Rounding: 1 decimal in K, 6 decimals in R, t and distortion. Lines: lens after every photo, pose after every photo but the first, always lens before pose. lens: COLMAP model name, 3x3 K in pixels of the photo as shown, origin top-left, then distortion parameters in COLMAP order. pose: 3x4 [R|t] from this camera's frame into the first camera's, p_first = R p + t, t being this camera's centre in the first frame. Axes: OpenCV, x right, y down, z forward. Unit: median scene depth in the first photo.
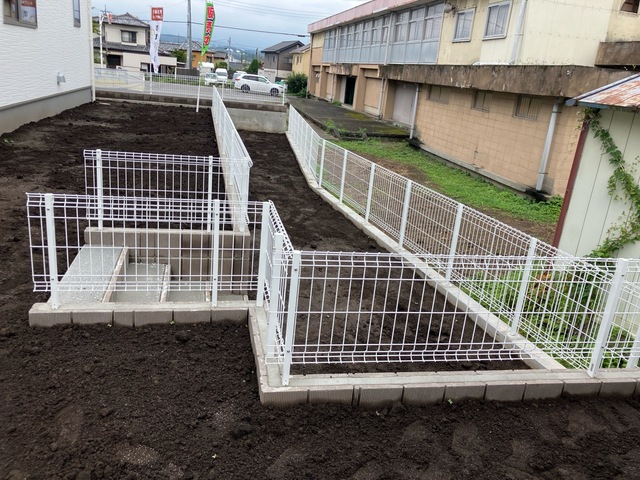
lens RADIAL K [[523.7, 0, 320.0], [0, 523.7, 240.0], [0, 0, 1]] dist [0.056067, -0.082455]
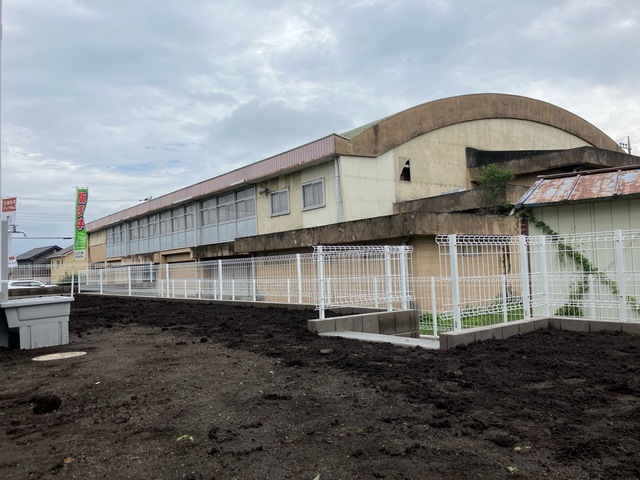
lens RADIAL K [[523.7, 0, 320.0], [0, 523.7, 240.0], [0, 0, 1]] dist [0.056067, -0.082455]
pose [[0.883520, -0.100627, 0.457456, -0.208020], [0.253673, 0.923818, -0.286725, 0.031478], [-0.393754, 0.369372, 0.841738, 0.012960]]
